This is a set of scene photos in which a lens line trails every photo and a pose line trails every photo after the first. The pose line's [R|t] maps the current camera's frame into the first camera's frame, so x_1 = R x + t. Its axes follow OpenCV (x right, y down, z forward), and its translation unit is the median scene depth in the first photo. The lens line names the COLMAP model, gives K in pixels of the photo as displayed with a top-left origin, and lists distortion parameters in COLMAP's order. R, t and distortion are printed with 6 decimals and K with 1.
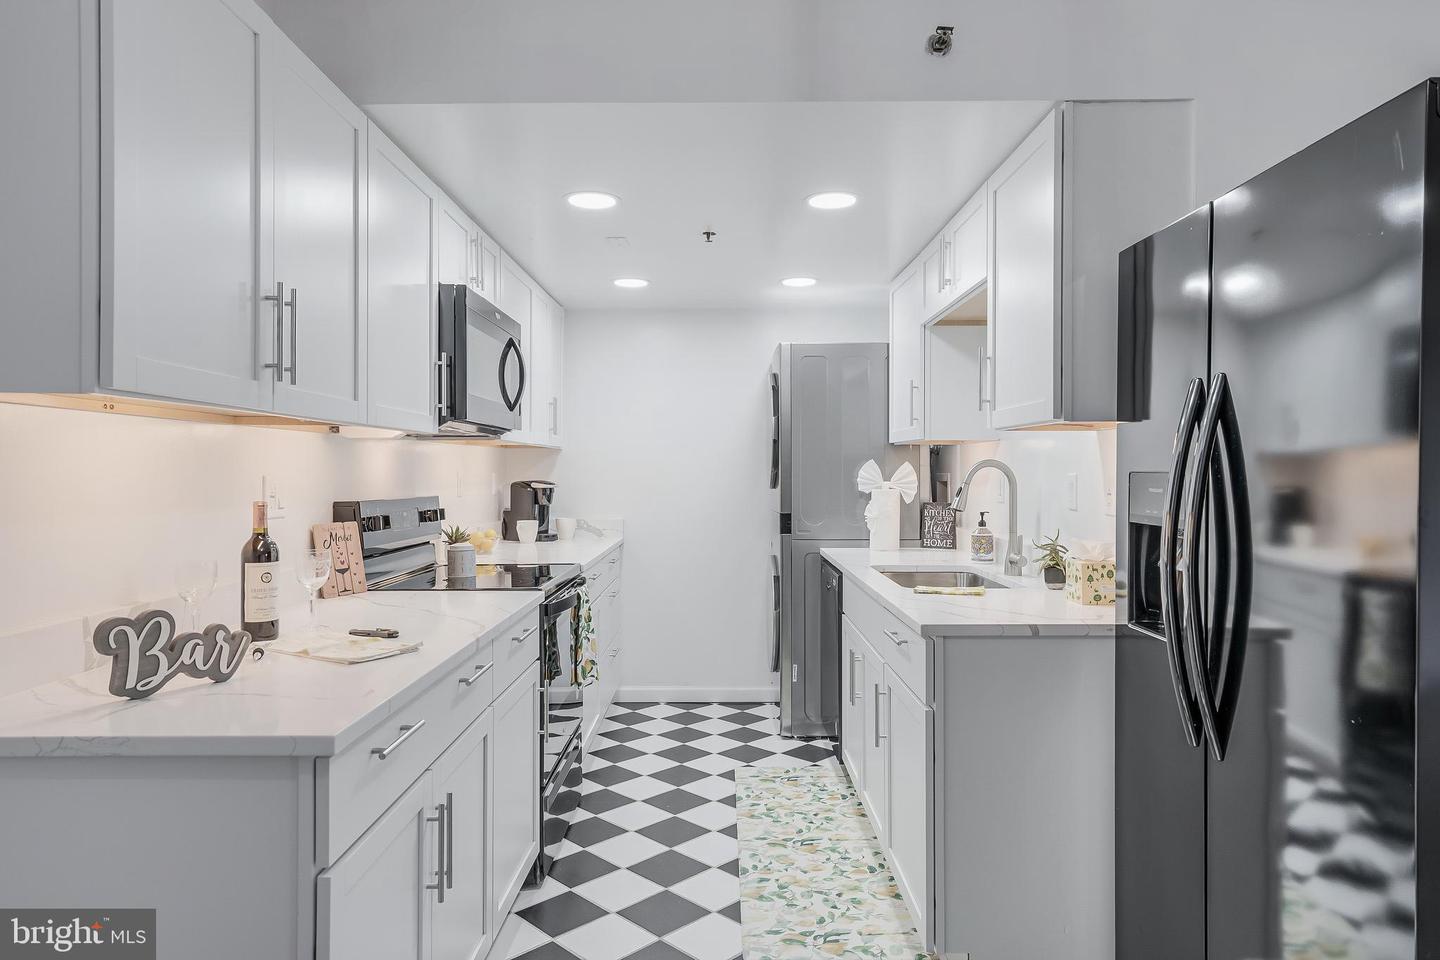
lens RADIAL K [[894.0, 0, 723.5], [0, 894.0, 476.4], [0, 0, 1]] dist [0.014305, 0.002581]
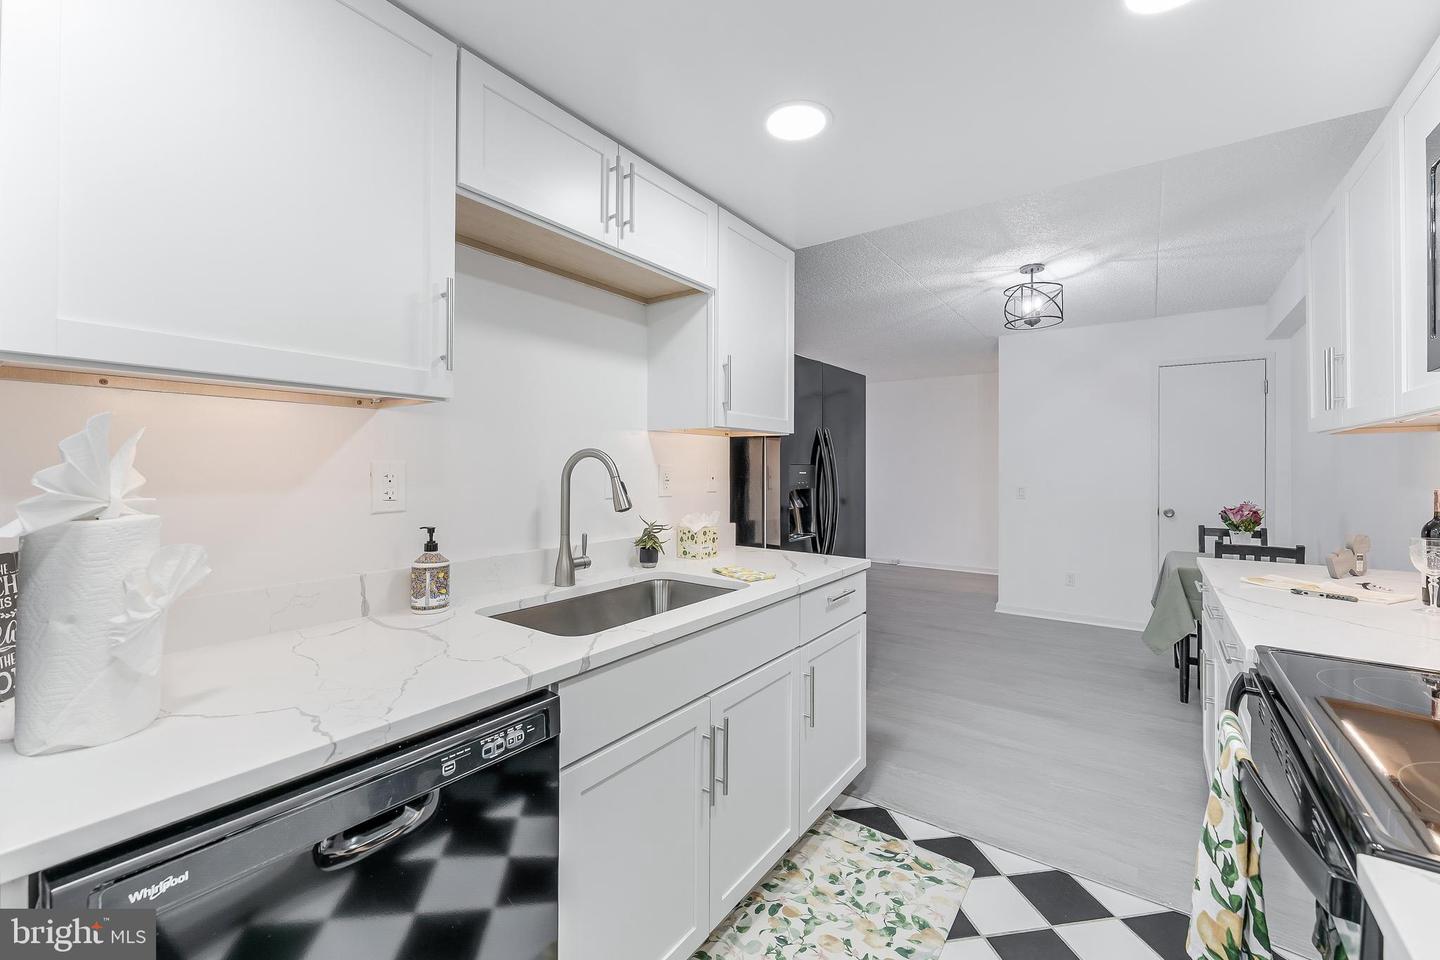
lens RADIAL K [[586.4, 0, 727.0], [0, 586.4, 464.9], [0, 0, 1]] dist [0.001865, -0.000193]
pose [[-0.811895, -0.002316, 0.583799, -0.145649], [-0.000652, 0.999995, 0.003060, -0.005654], [-0.583804, 0.002104, -0.811892, 1.608111]]
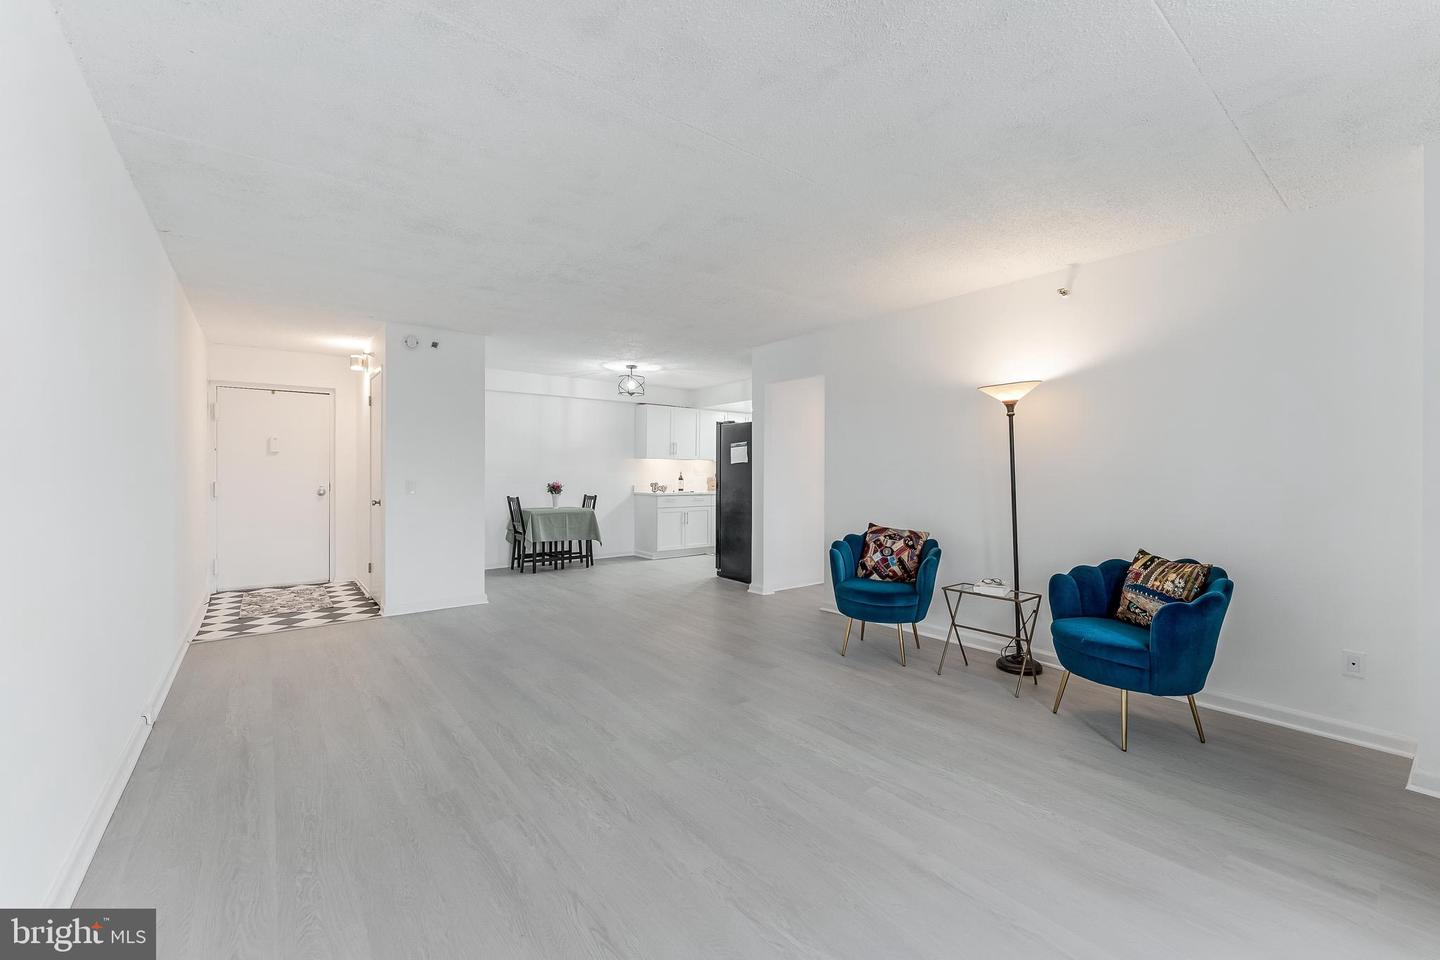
lens RADIAL K [[573.4, 0, 722.0], [0, 573.4, 476.2], [0, 0, 1]] dist [0.002687, 0.000113]
pose [[0.614961, 0.005760, -0.788536, 2.294180], [-0.010487, 0.999945, -0.000874, 0.046942], [0.788488, 0.008807, 0.614988, -1.060012]]
